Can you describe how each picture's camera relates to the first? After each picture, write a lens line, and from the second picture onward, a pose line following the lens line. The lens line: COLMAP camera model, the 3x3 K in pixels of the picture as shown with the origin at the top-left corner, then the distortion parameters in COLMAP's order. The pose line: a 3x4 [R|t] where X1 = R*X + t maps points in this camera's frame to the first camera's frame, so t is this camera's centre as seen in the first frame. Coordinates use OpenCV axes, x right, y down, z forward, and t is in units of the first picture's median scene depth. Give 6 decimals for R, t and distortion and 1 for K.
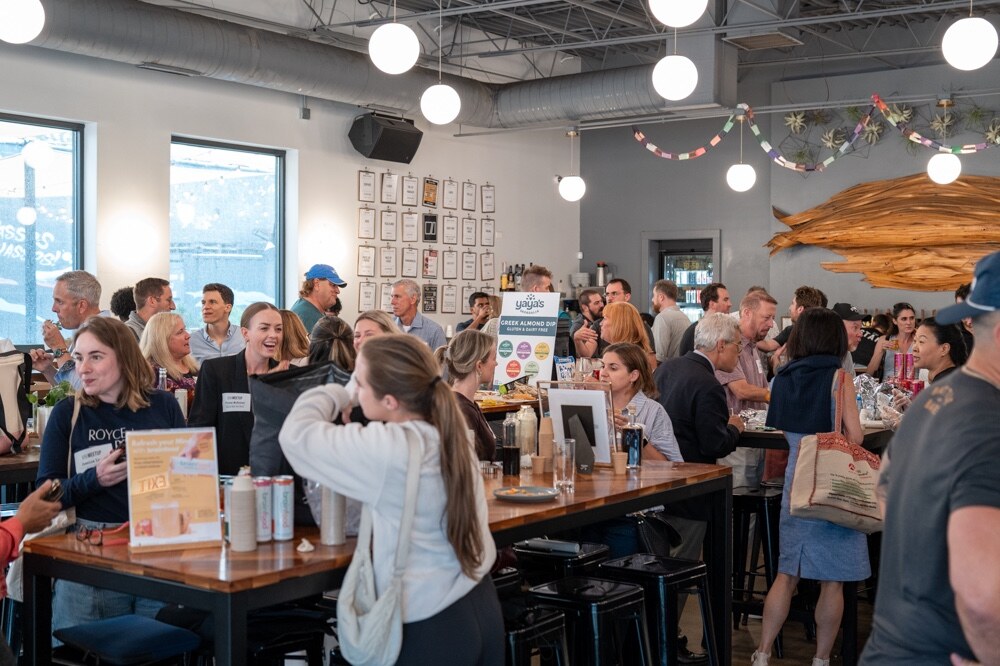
lens RADIAL K [[1230.4, 0, 500.0], [0, 1230.4, 333.0], [0, 0, 1]] dist [-0.101422, 0.297534]
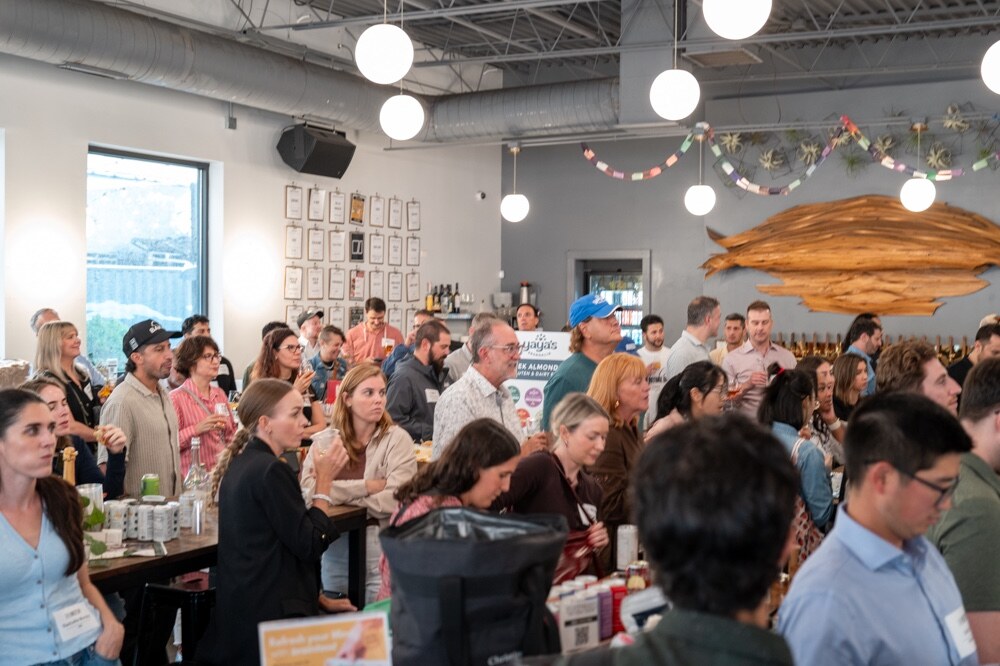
lens RADIAL K [[1188.3, 0, 500.0], [0, 1188.3, 333.0], [0, 0, 1]] dist [-0.107745, 0.347434]
pose [[0.992464, 0.000160, 0.122534, -0.063555], [0.000219, 0.999995, -0.003079, -0.017791], [-0.122534, 0.003082, 0.992460, 0.090552]]
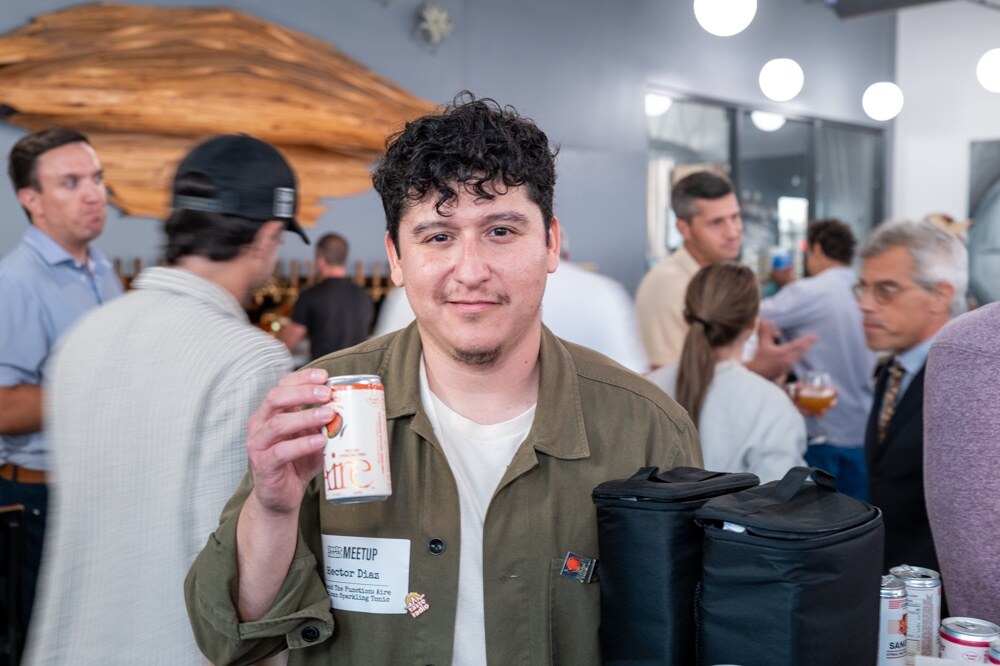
lens RADIAL K [[1230.4, 0, 500.0], [0, 1230.4, 333.0], [0, 0, 1]] dist [-0.101422, 0.297534]
pose [[0.189210, -0.044889, 0.980910, -0.171892], [0.019179, 0.998933, 0.042014, -0.007558], [-0.981749, 0.010864, 0.189869, 0.796567]]
